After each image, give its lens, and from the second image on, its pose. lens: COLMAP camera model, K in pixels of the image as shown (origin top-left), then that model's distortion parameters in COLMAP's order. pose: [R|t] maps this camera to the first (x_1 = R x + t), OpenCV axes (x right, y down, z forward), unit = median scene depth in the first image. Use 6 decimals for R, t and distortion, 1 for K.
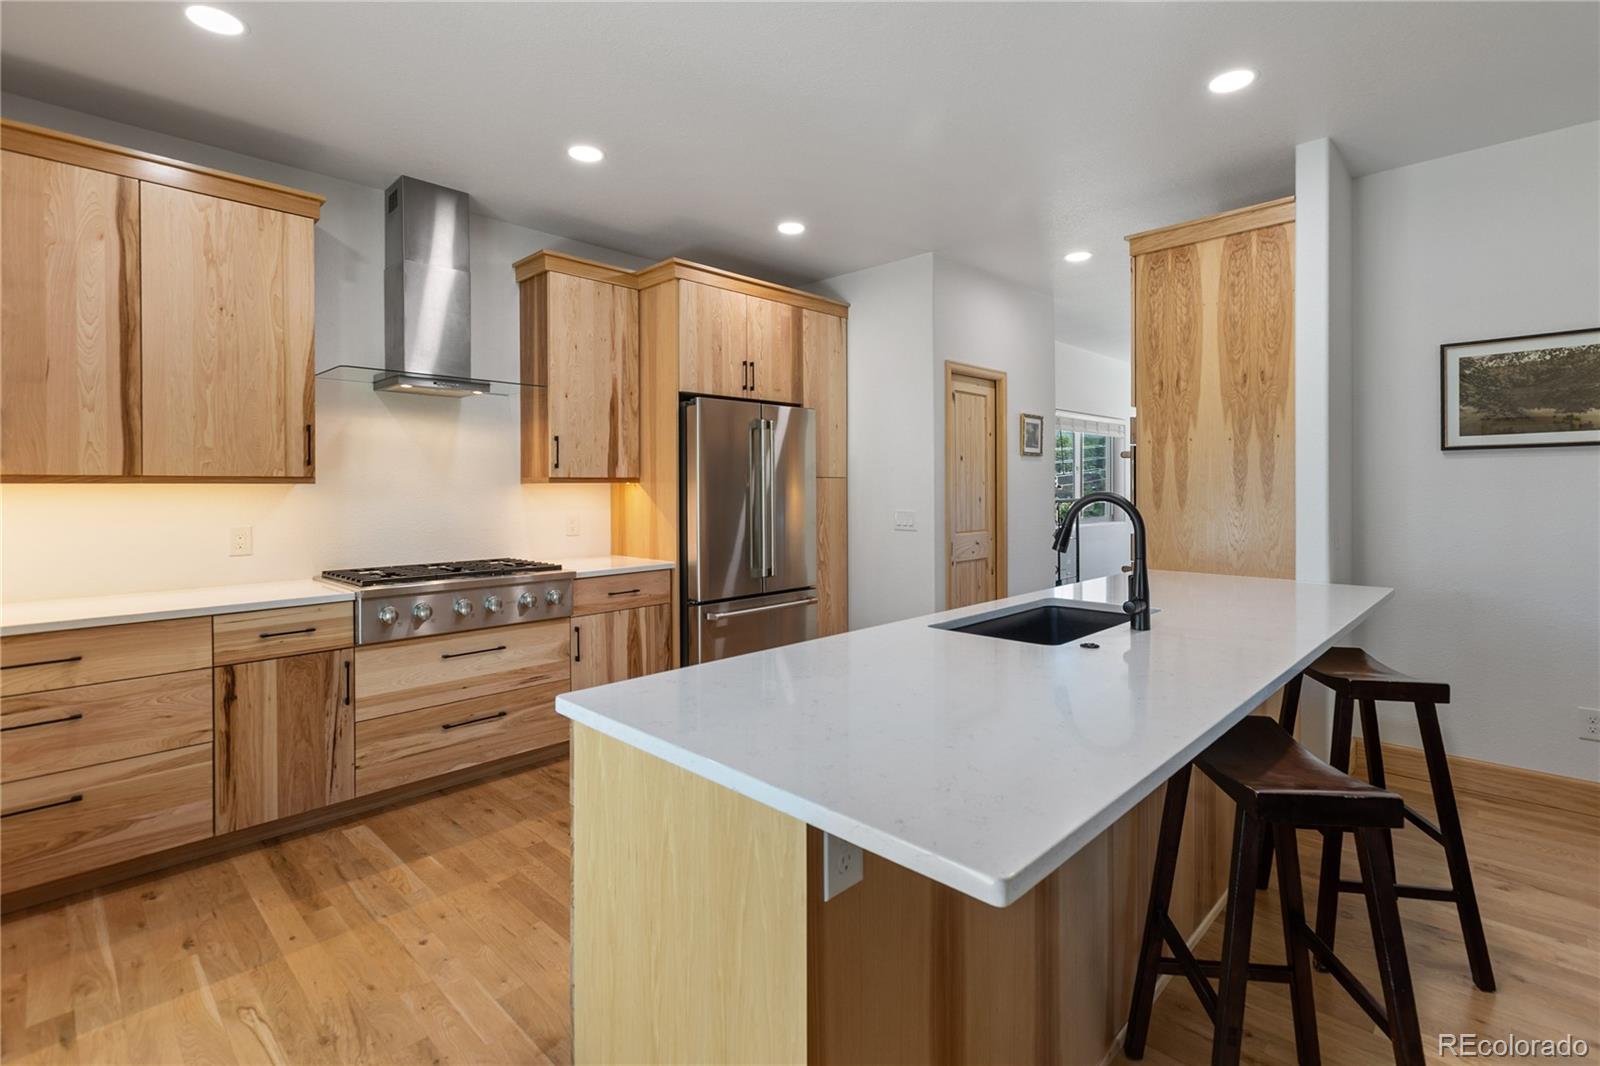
lens RADIAL K [[741.2, 0, 813.4], [0, 741.2, 475.9], [0, 0, 1]] dist [0.014099, -0.002017]
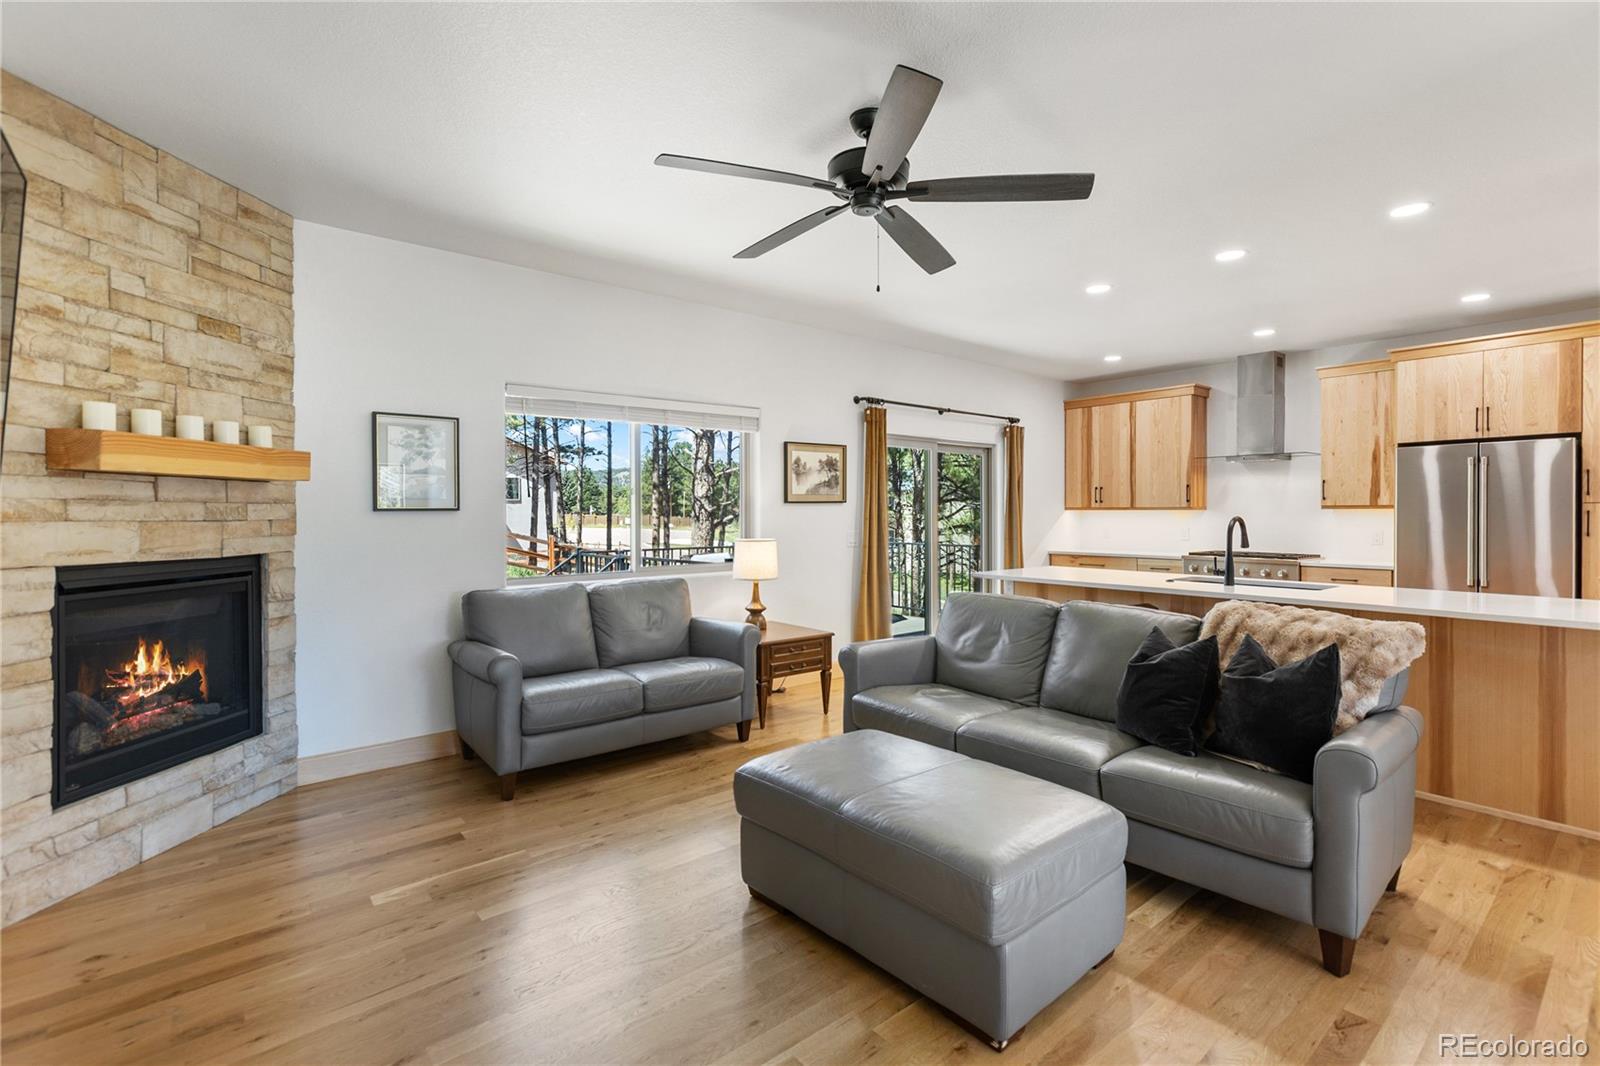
lens RADIAL K [[741.2, 0, 806.5], [0, 741.2, 511.1], [0, 0, 1]] dist [0.014099, -0.002017]
pose [[-0.112479, 0.001137, -0.993653, 1.613772], [0.015536, 0.999879, -0.000615, -0.002697], [0.993533, -0.015507, -0.112483, 0.061644]]
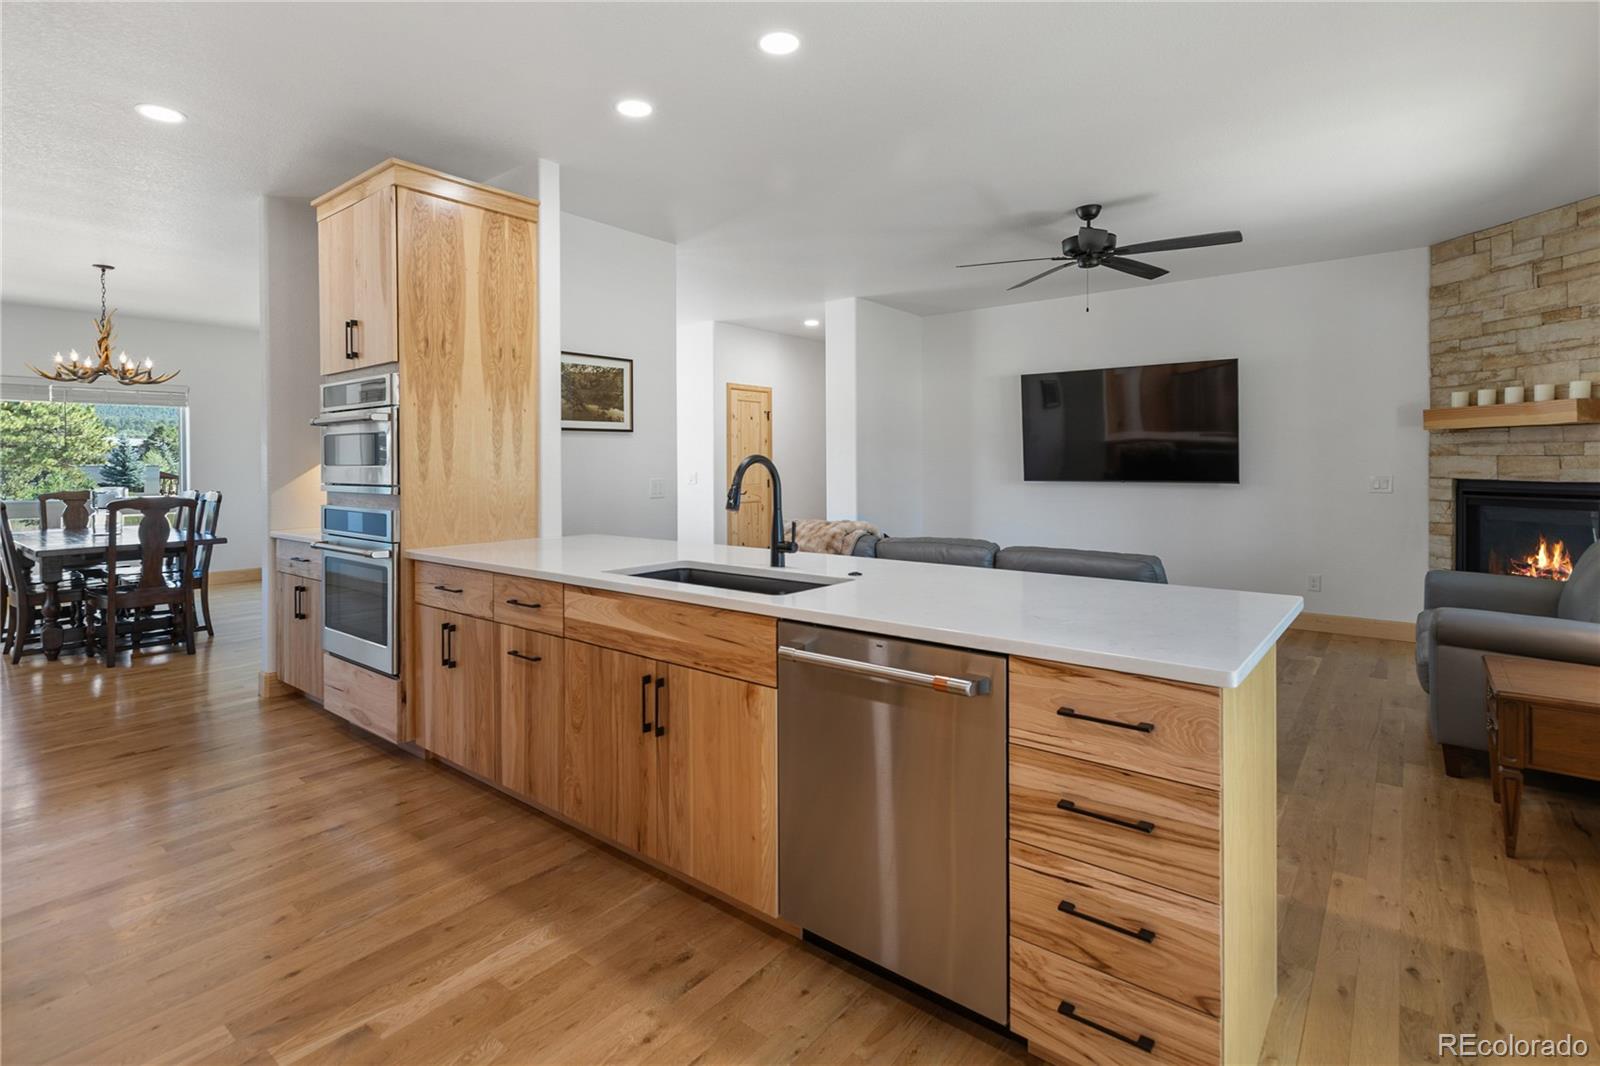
lens RADIAL K [[776.1, 0, 765.7], [0, 776.1, 463.9], [0, 0, 1]] dist [0.010756, -0.000010]
pose [[-0.072051, 0.003610, 0.997394, -0.535029], [-0.006503, 0.999970, -0.004090, 0.027381], [-0.997380, -0.006781, -0.072025, 0.703536]]
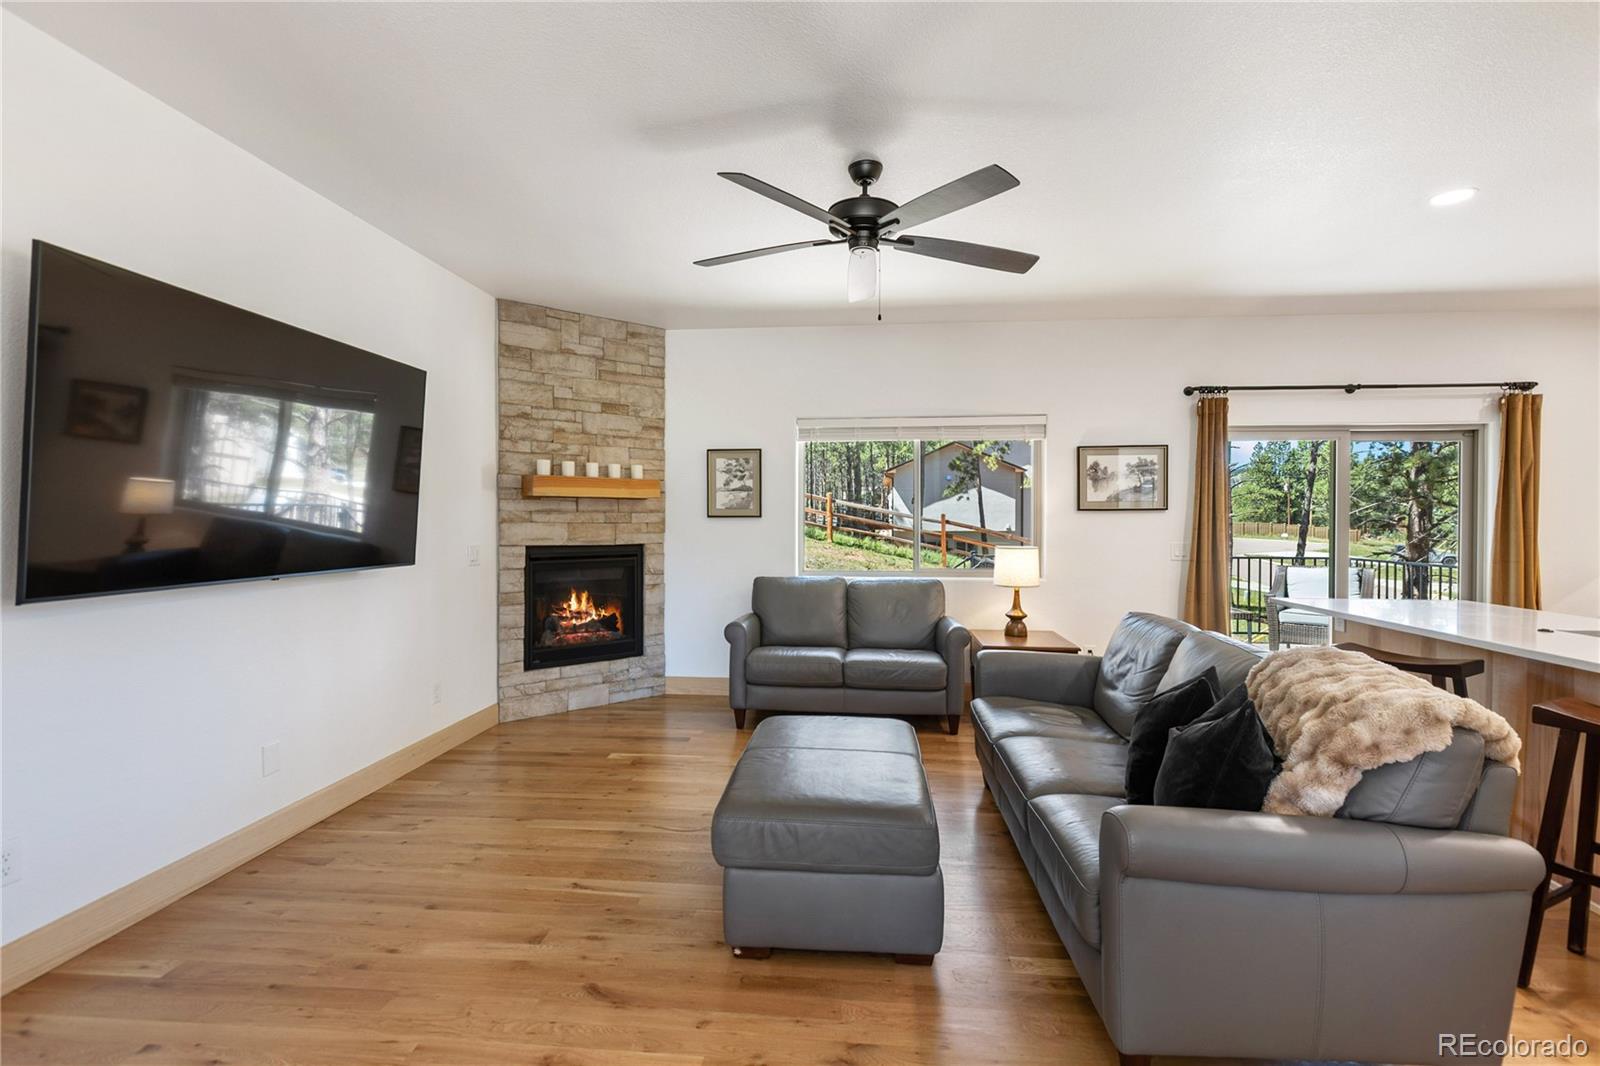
lens RADIAL K [[741.2, 0, 795.7], [0, 741.2, 517.5], [0, 0, 1]] dist [0.014099, -0.002017]
pose [[-0.782756, -0.000040, -0.622329, 1.436247], [0.006897, 0.999938, -0.008739, 0.001896], [0.622291, -0.011133, -0.782707, 0.702933]]
